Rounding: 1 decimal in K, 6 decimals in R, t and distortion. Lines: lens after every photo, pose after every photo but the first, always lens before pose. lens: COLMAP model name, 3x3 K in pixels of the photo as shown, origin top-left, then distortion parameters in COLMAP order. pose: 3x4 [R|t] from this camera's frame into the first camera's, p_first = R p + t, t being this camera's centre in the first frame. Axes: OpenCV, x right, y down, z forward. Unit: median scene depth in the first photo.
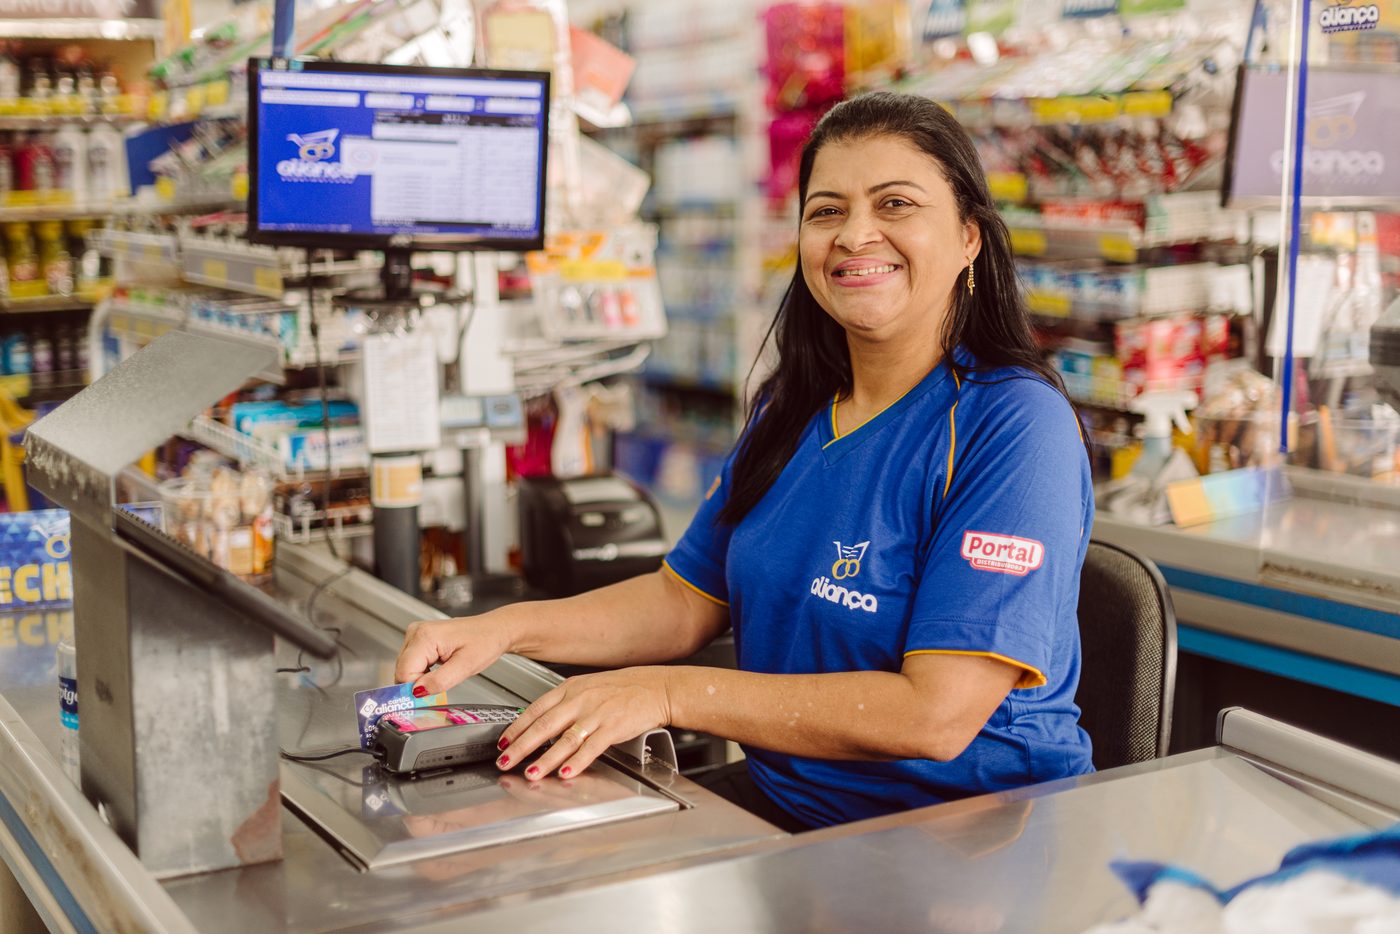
lens RADIAL K [[1893.7, 0, 700.0], [0, 1893.7, 467.0], [0, 0, 1]] dist [0.009472, 0.142991]
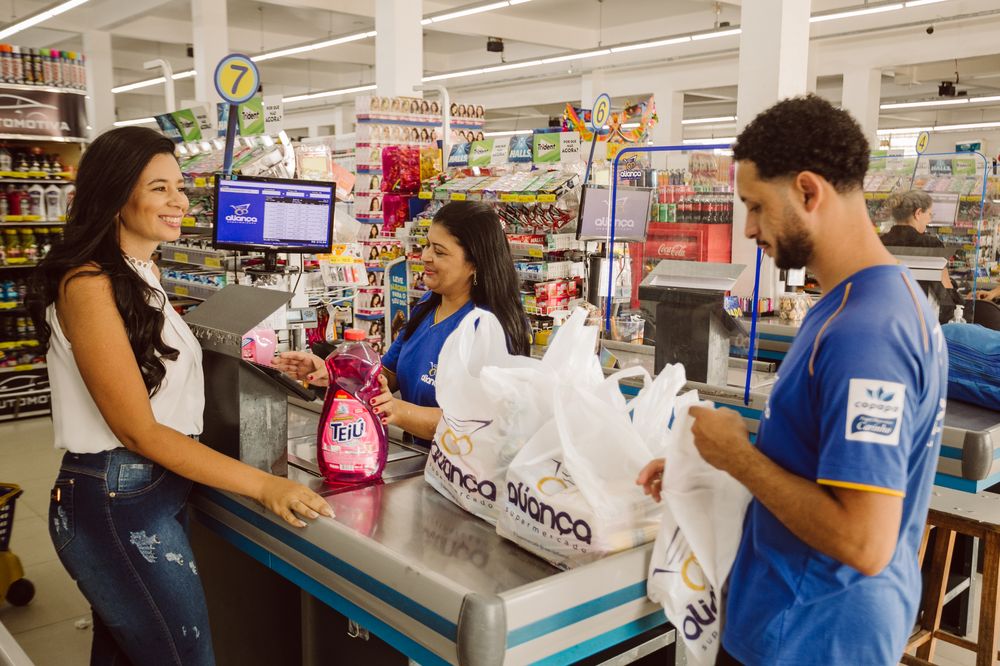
lens RADIAL K [[850.4, 0, 500.0], [0, 850.4, 333.0], [0, 0, 1]] dist [-0.000399, -0.000533]
pose [[0.977505, -0.001741, 0.210907, -0.102393], [0.004414, 0.999916, -0.012205, 0.009071], [-0.210868, 0.012861, 0.977430, -0.165131]]
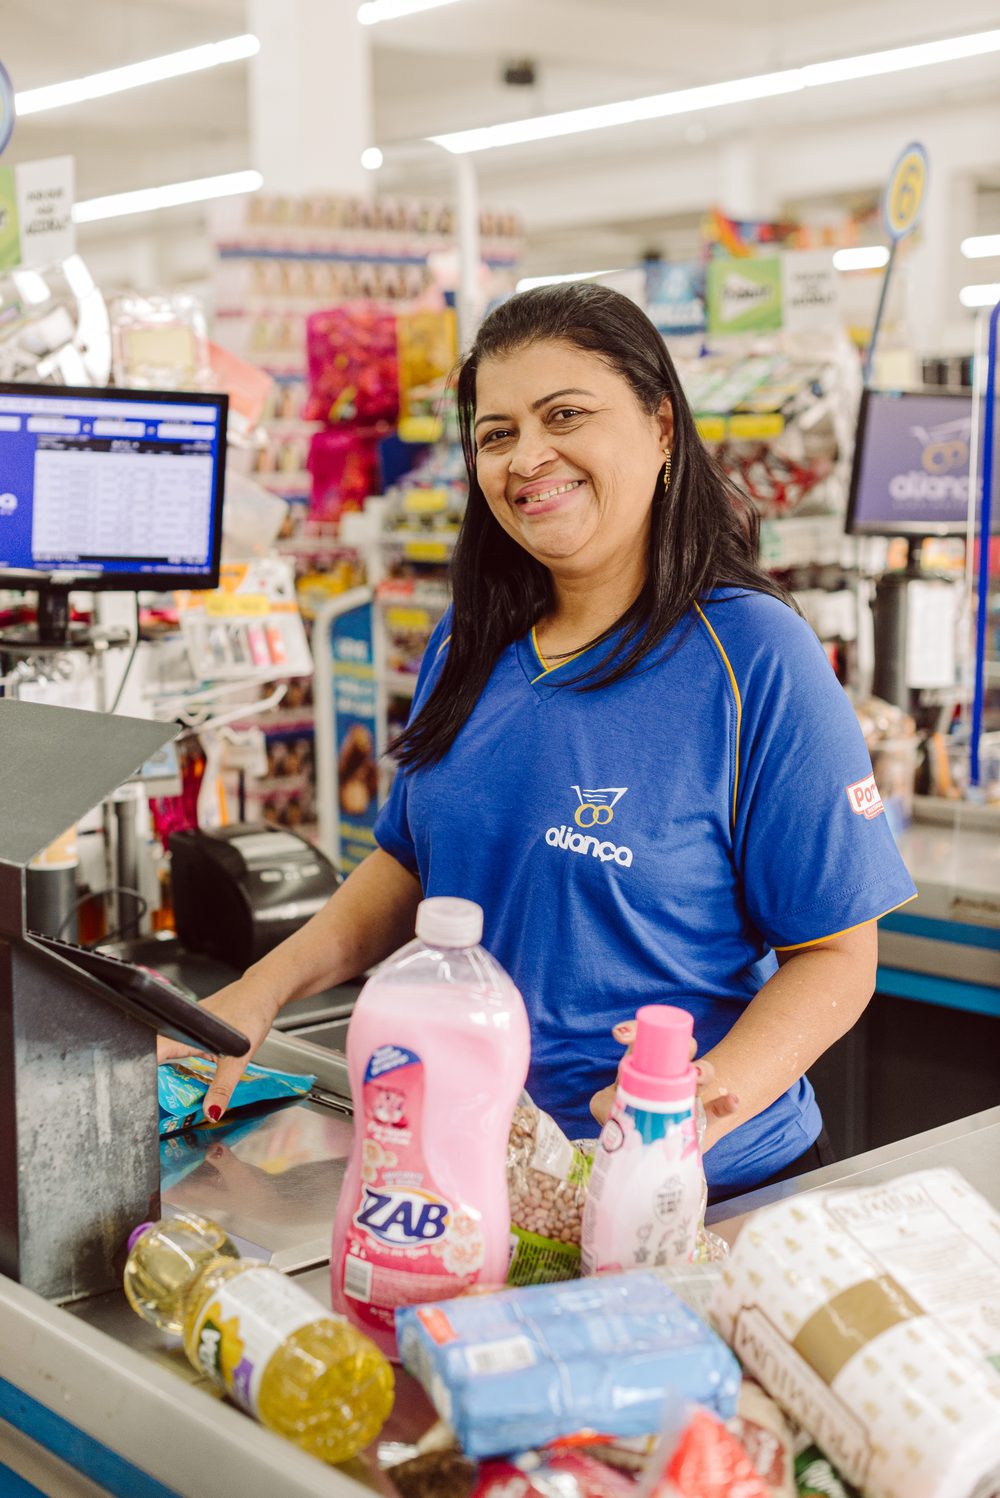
lens RADIAL K [[2026.3, 0, 503.8], [0, 2026.3, 762.3], [0, 0, 1]] dist [0.009472, 0.142991]
pose [[0.981471, -0.022857, 0.190240, -0.136896], [0.025632, 0.999598, -0.012139, -0.013763], [-0.189886, 0.016790, 0.981663, 0.006458]]
